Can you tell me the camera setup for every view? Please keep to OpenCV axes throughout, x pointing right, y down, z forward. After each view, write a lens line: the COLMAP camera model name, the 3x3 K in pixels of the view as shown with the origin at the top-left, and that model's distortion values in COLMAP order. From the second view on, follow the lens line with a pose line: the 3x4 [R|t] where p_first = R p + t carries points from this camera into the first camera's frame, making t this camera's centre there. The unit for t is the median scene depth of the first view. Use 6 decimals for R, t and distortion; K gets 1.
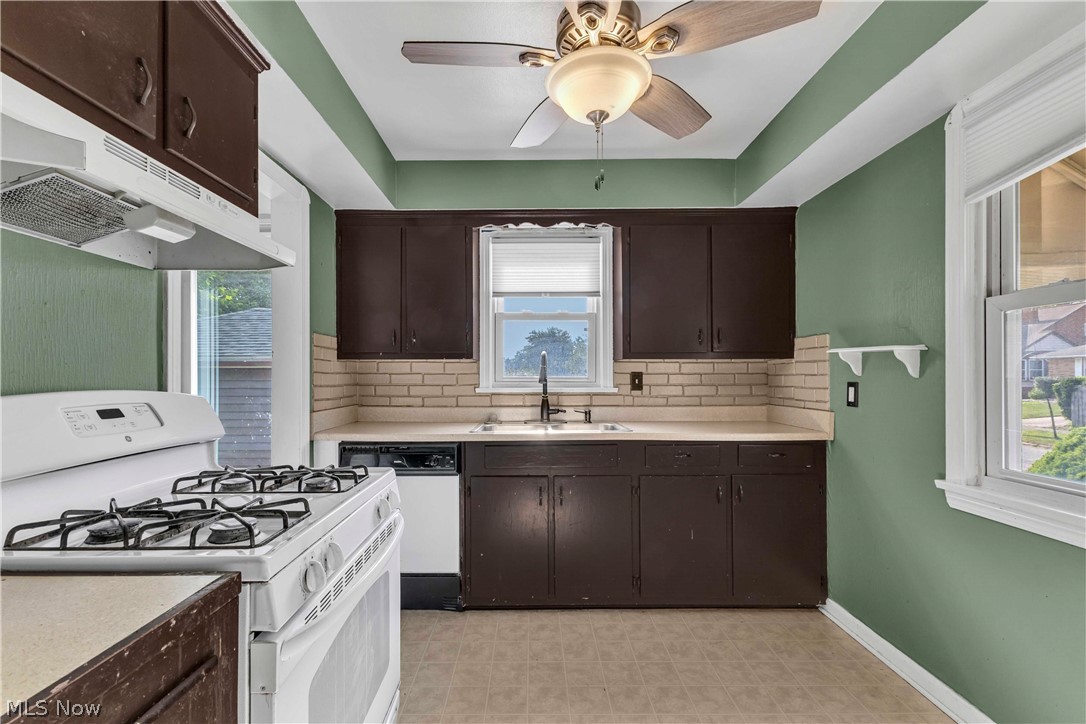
lens RADIAL K [[477.5, 0, 521.7], [0, 477.5, 372.6], [0, 0, 1]] dist [0.015981, -0.002252]
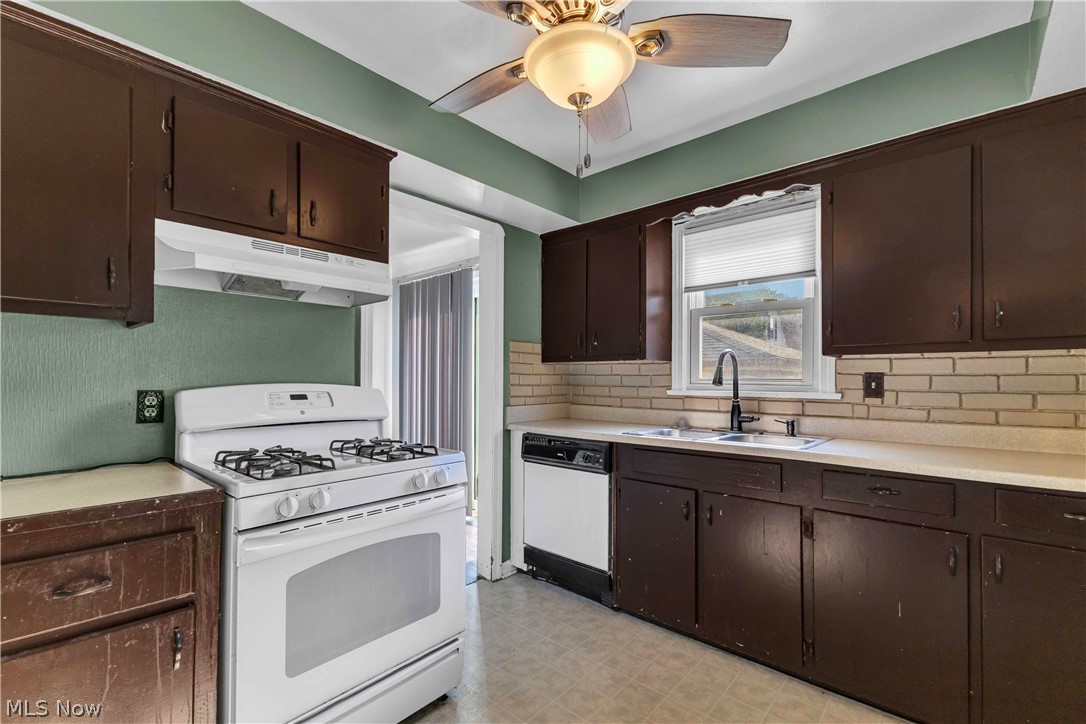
lens RADIAL K [[477.5, 0, 544.5], [0, 477.5, 373.3], [0, 0, 1]] dist [0.015981, -0.002252]
pose [[0.748481, -0.003403, -0.663147, 0.363709], [-0.000186, 0.999986, -0.005342, 0.004173], [0.663156, 0.004122, 0.748470, 0.124554]]
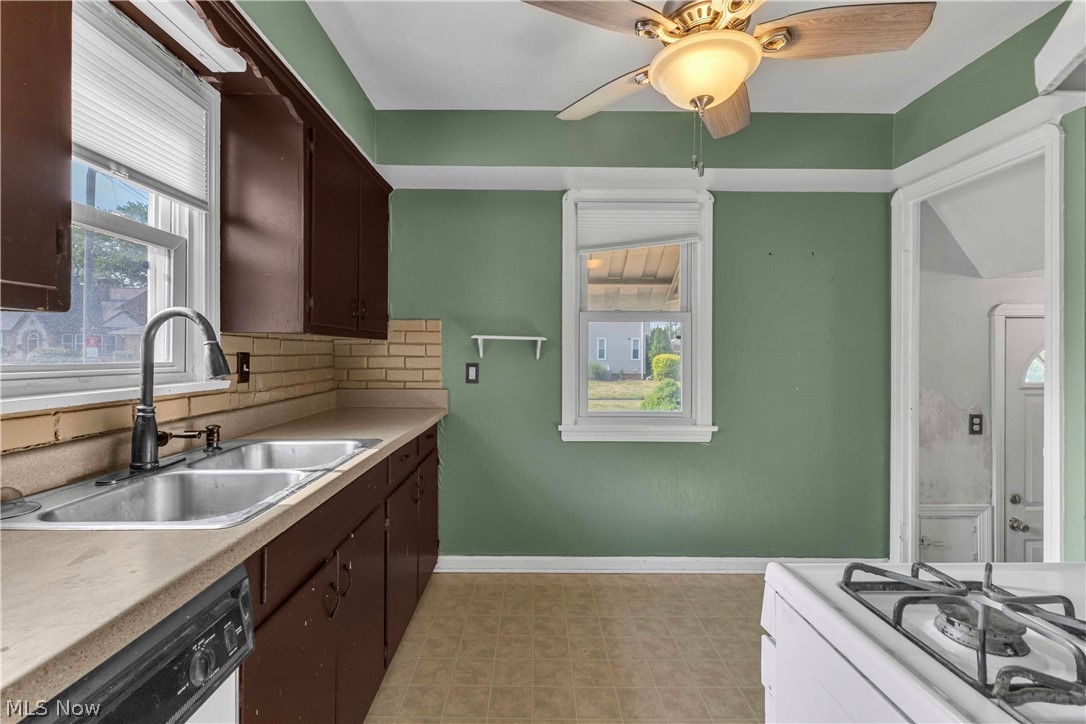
lens RADIAL K [[477.5, 0, 541.7], [0, 477.5, 355.9], [0, 0, 1]] dist [0.015981, -0.002252]
pose [[-0.033770, -0.005586, 0.999414, -0.395946], [-0.014986, 0.999875, 0.005082, -0.005287], [-0.999317, -0.014806, -0.033850, 0.664235]]
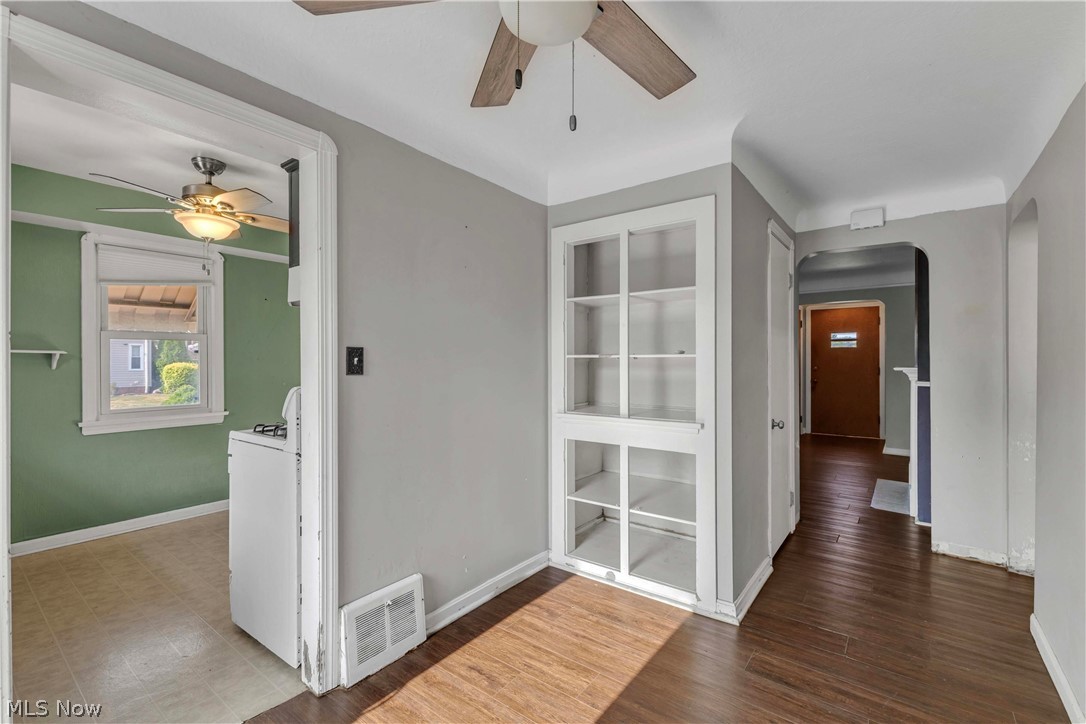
lens RADIAL K [[477.5, 0, 546.2], [0, 477.5, 361.4], [0, 0, 1]] dist [0.015981, -0.002252]
pose [[-0.806235, 0.002000, 0.591593, -1.039824], [-0.003067, 0.999967, -0.007561, -0.007102], [-0.591588, -0.007910, -0.806202, 0.866989]]
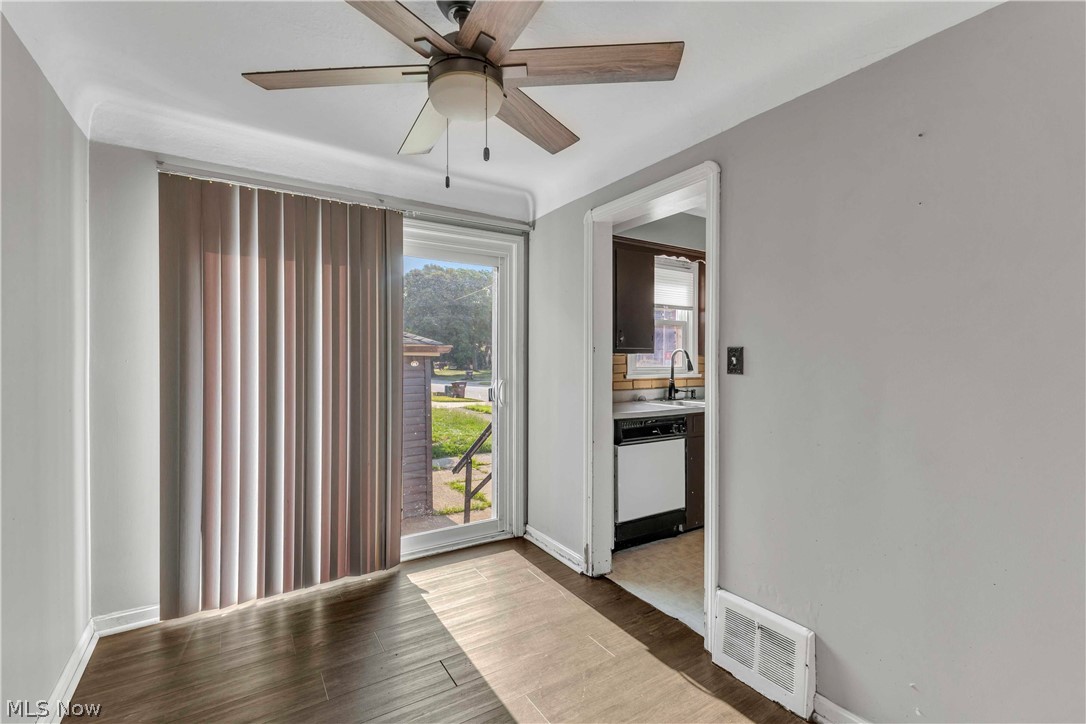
lens RADIAL K [[477.5, 0, 531.9], [0, 477.5, 358.9], [0, 0, 1]] dist [0.015981, -0.002252]
pose [[0.844794, 0.005059, 0.535067, -1.041351], [-0.007435, 0.999970, 0.002284, -0.013763], [-0.535039, -0.005908, 0.844806, 0.046237]]
